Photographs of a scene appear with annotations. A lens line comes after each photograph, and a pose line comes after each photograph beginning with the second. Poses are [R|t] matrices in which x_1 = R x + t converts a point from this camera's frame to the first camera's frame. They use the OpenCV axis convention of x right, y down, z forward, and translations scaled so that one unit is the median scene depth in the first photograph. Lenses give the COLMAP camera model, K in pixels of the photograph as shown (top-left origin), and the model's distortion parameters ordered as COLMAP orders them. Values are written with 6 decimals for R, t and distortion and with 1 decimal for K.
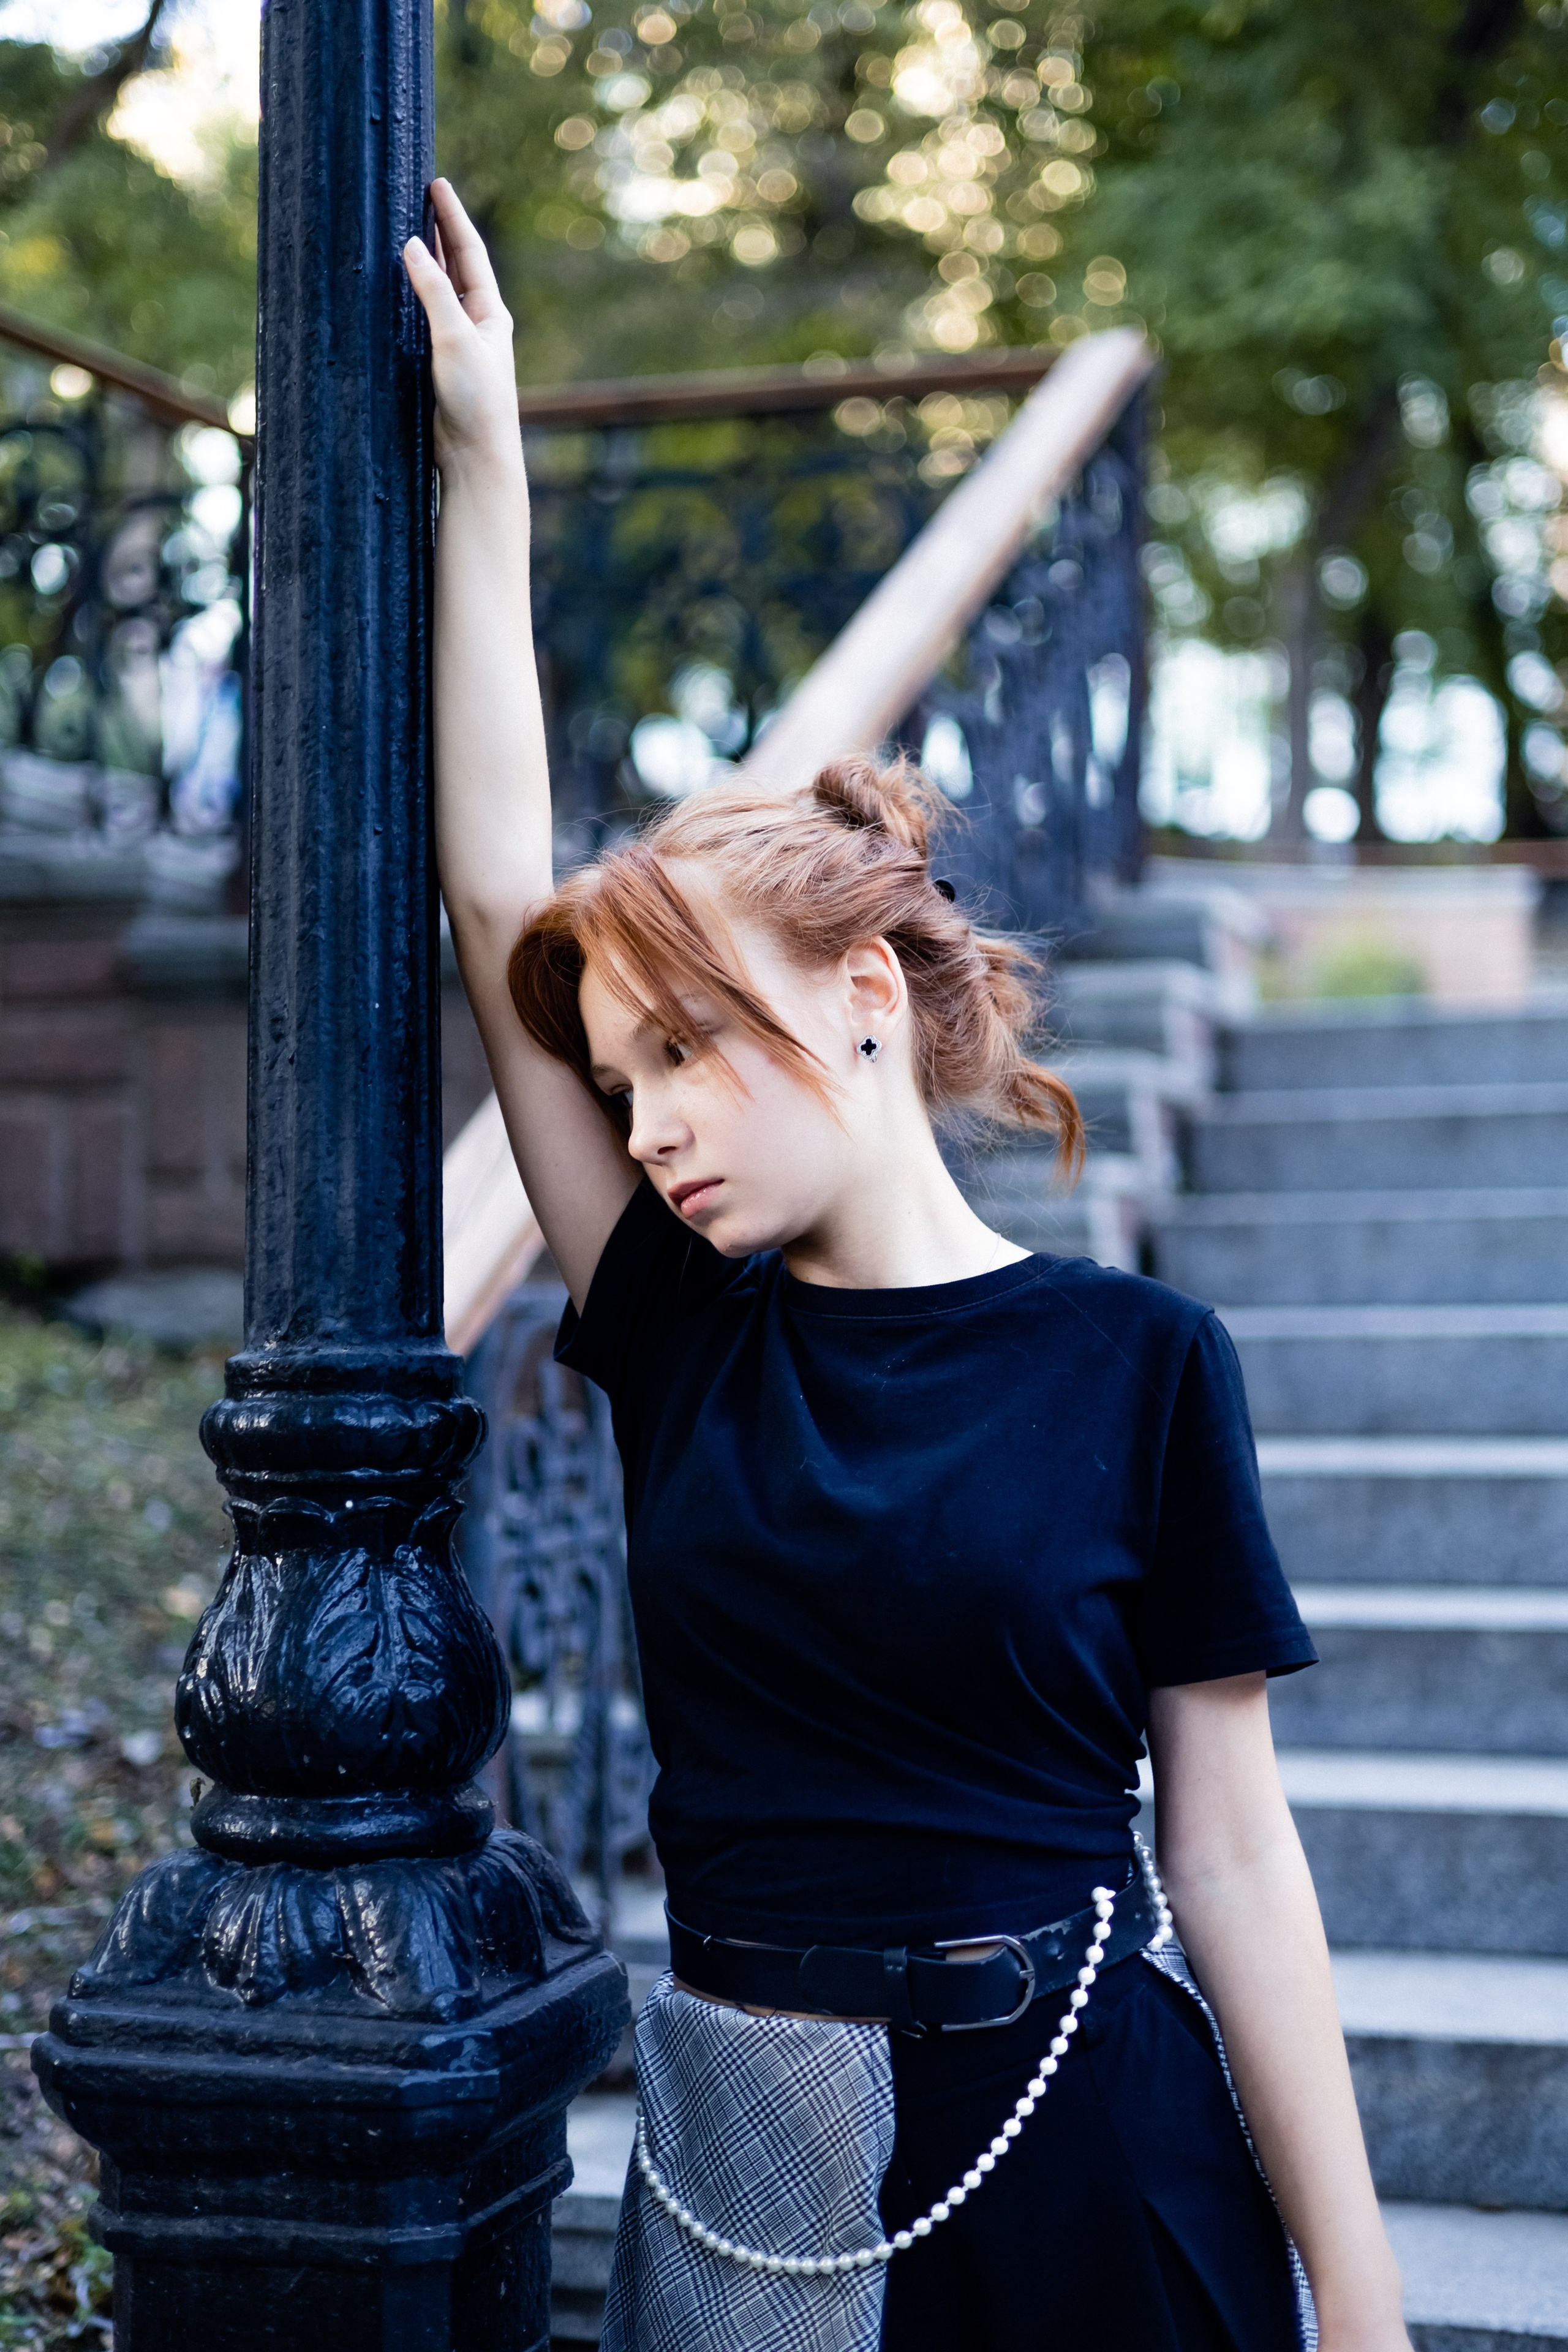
lens RADIAL K [[3427.4, 0, 784.0], [0, 3427.4, 1176.0], [0, 0, 1]] dist [0.015656, -0.038638]
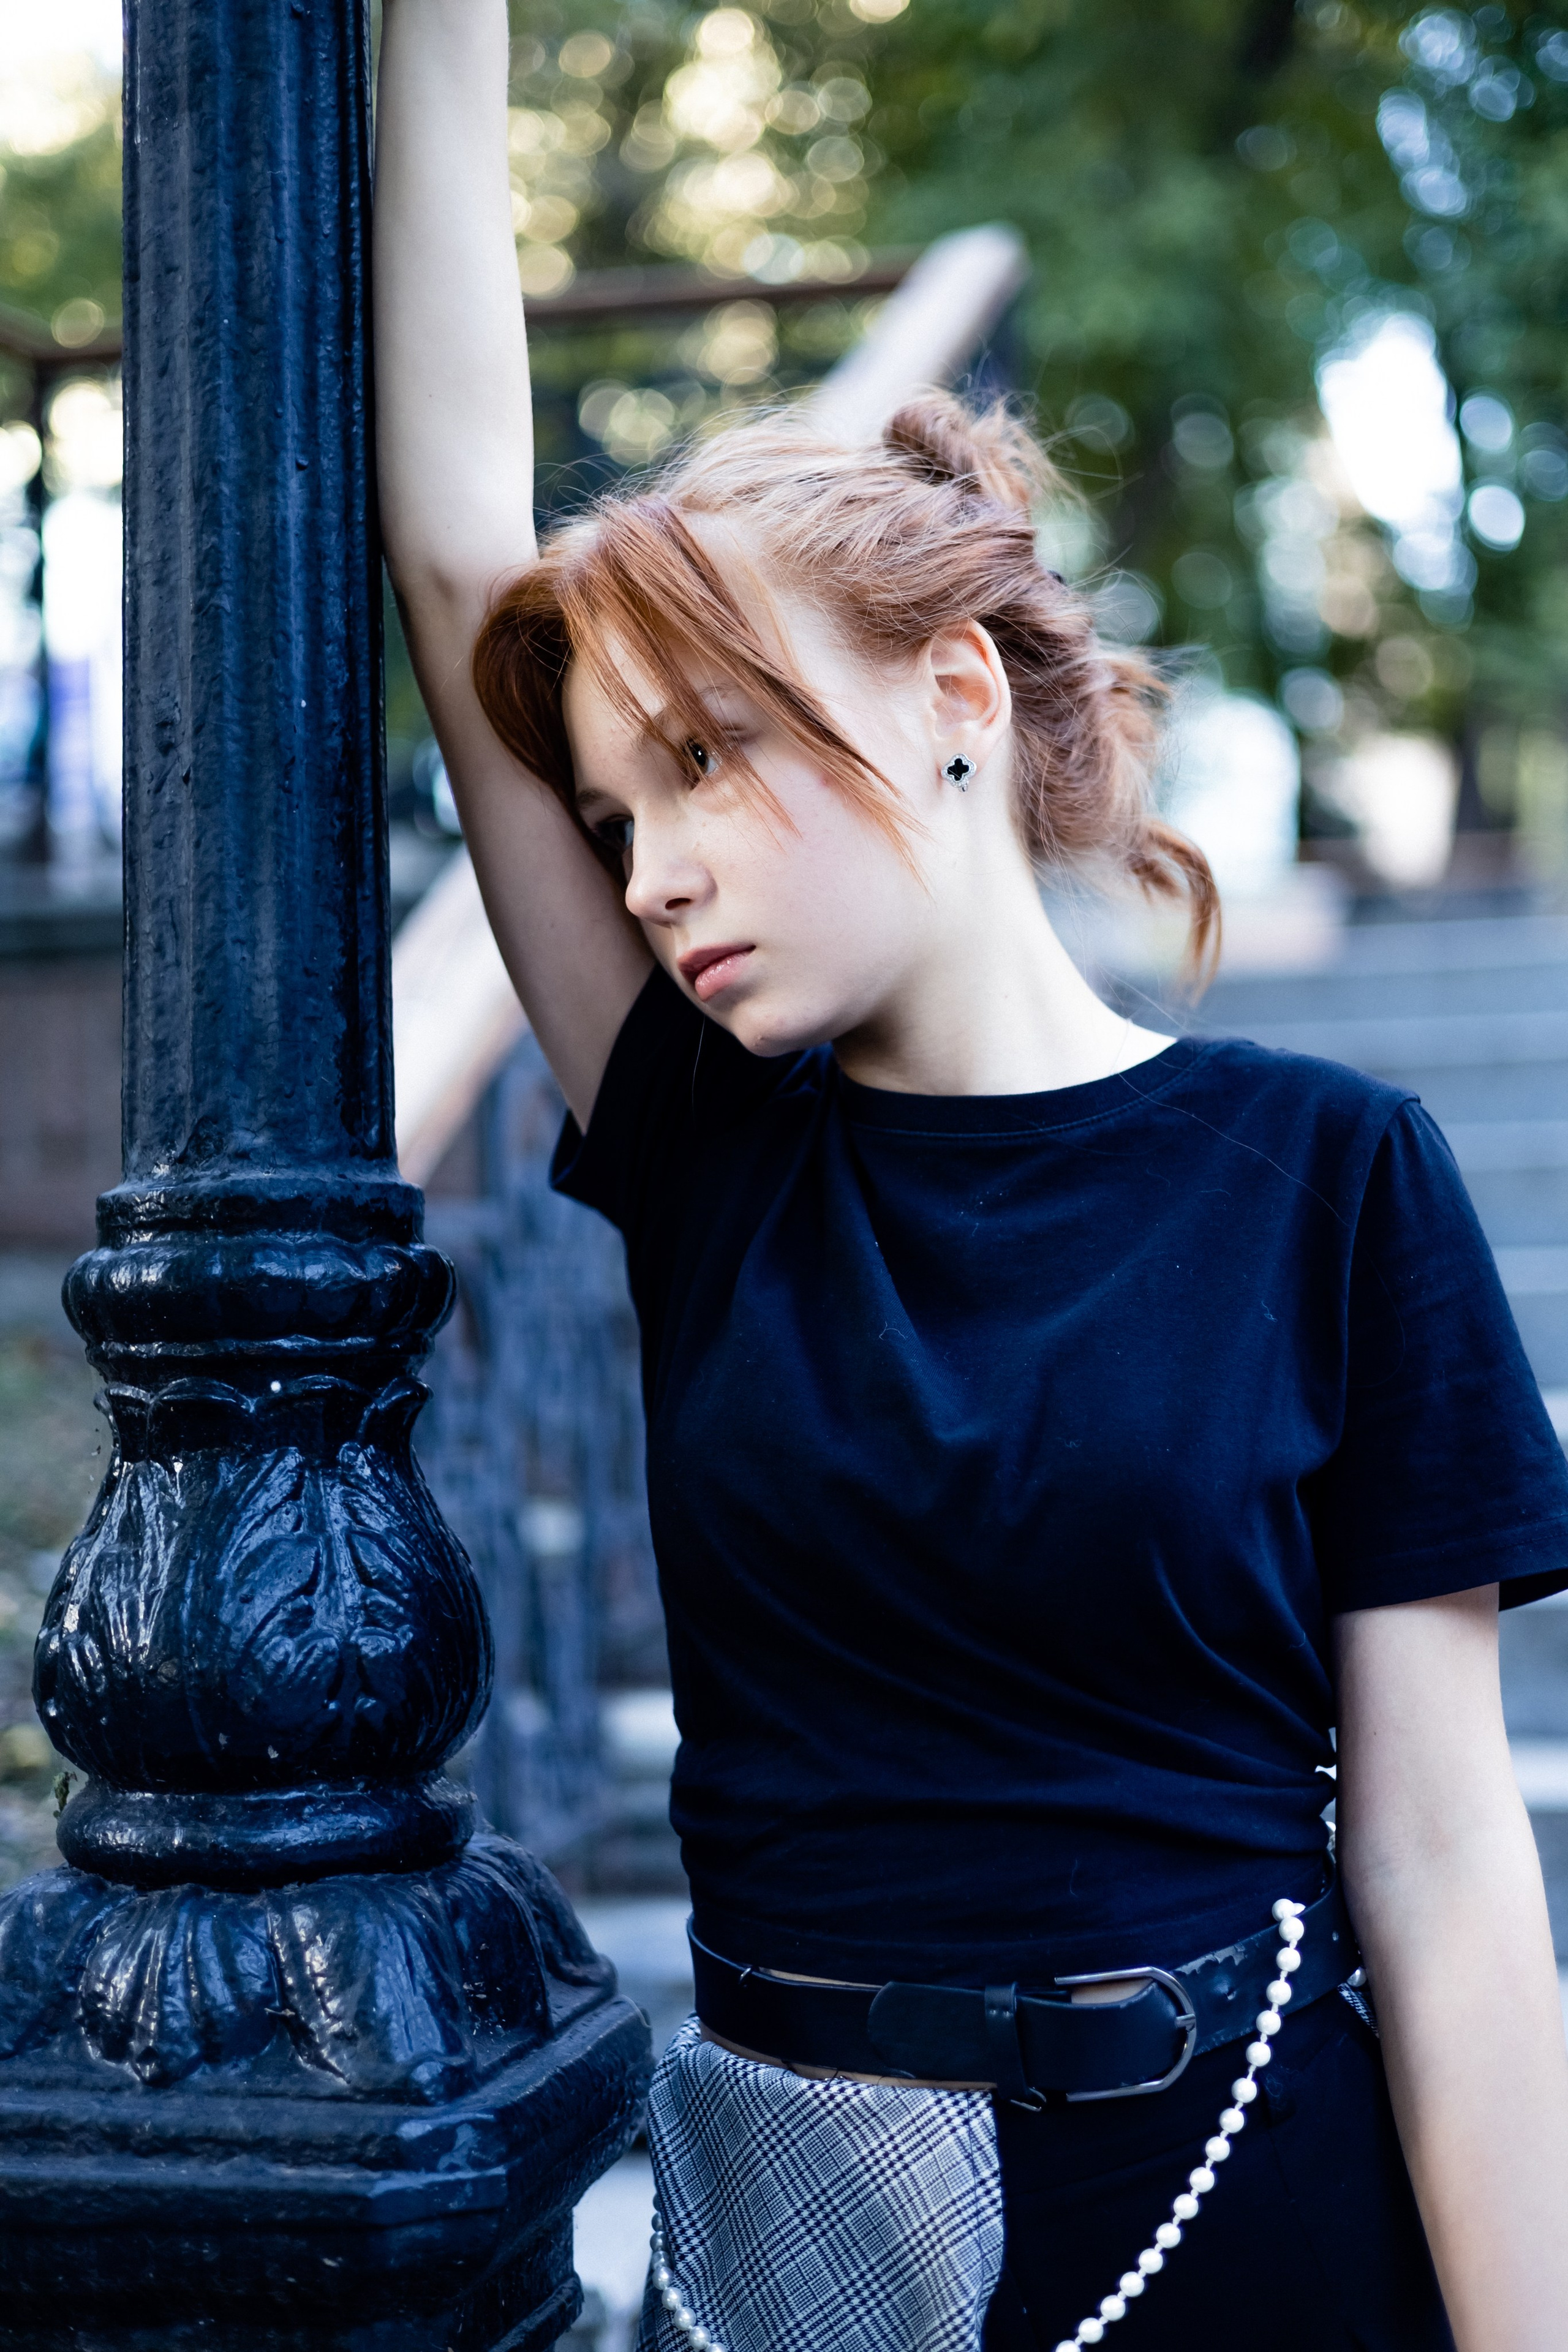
lens RADIAL K [[3427.4, 0, 784.0], [0, 3427.4, 1176.0], [0, 0, 1]] dist [0.015656, -0.038638]
pose [[0.998094, -0.012432, 0.060439, -0.062398], [0.012859, 0.999895, -0.006690, 0.057072], [-0.060350, 0.007454, 0.998149, 0.268803]]
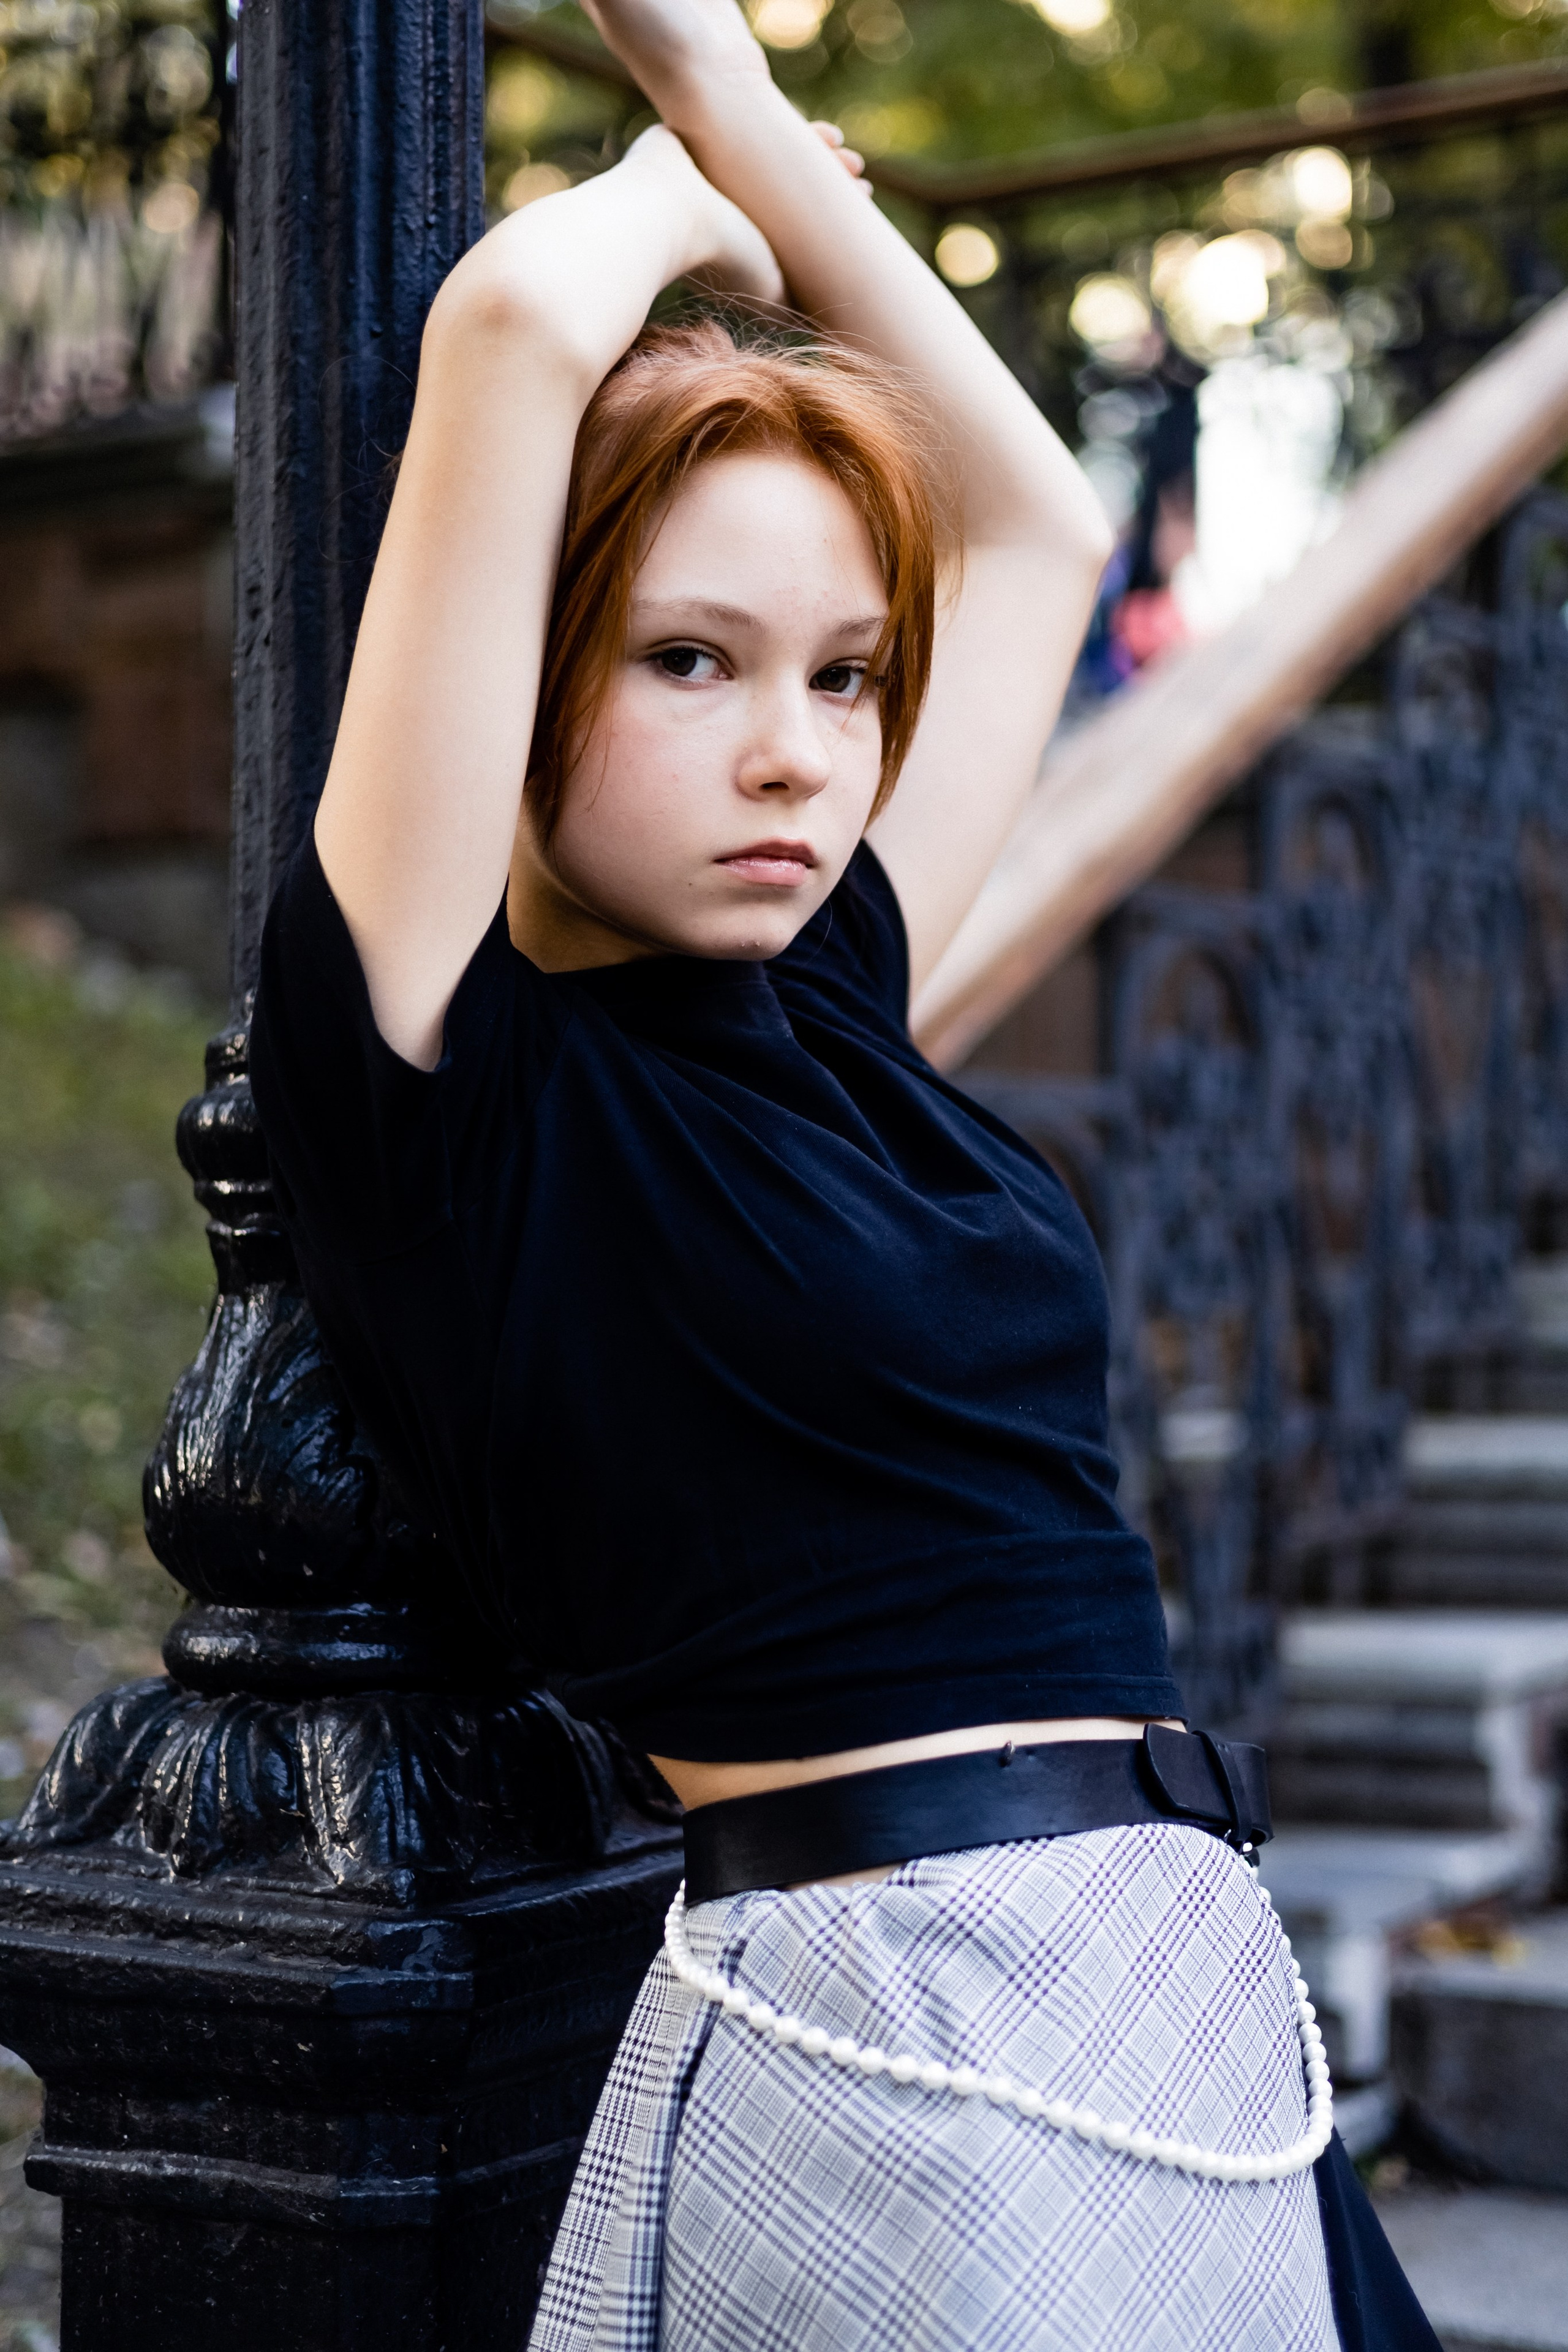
lens RADIAL K [[3717.8, 0, 835.4], [0, 3717.8, 1184.8], [0, 0, 1]] dist [0.009712, -0.025091]
pose [[0.969569, -0.004318, -0.244781, 0.179161], [0.008650, 0.999824, 0.016628, 0.073961], [0.244666, -0.018239, 0.969436, 0.232213]]
